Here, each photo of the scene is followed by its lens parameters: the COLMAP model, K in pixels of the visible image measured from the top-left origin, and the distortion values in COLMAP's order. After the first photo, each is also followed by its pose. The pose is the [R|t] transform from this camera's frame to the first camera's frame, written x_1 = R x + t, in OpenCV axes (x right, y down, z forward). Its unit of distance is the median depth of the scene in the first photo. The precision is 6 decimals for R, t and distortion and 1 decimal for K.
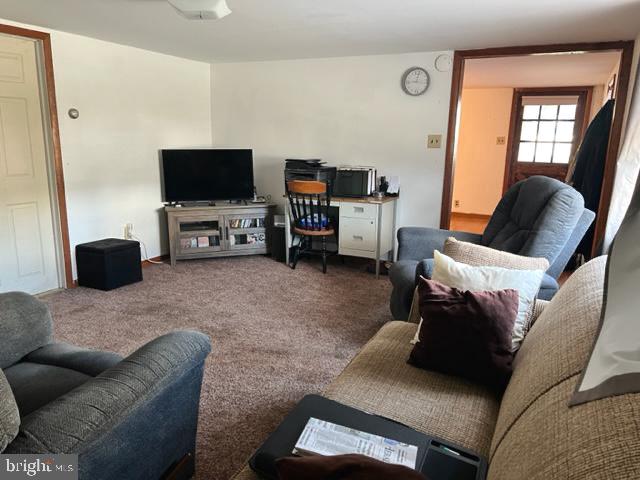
lens RADIAL K [[477.1, 0, 322.4], [0, 477.1, 241.5], [0, 0, 1]] dist [0.051666, -0.050525]
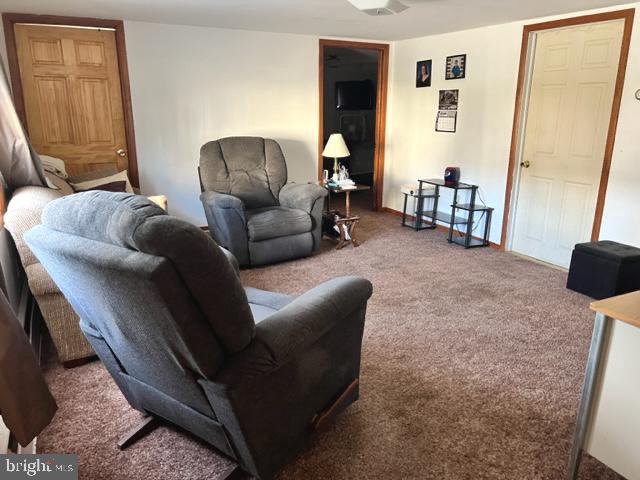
lens RADIAL K [[477.1, 0, 319.8], [0, 477.1, 239.1], [0, 0, 1]] dist [0.051666, -0.050525]
pose [[-0.582147, 0.191573, -0.790193, 0.594238], [-0.199238, 0.908608, 0.367063, -0.250393], [0.788295, 0.371121, -0.490775, 1.150846]]
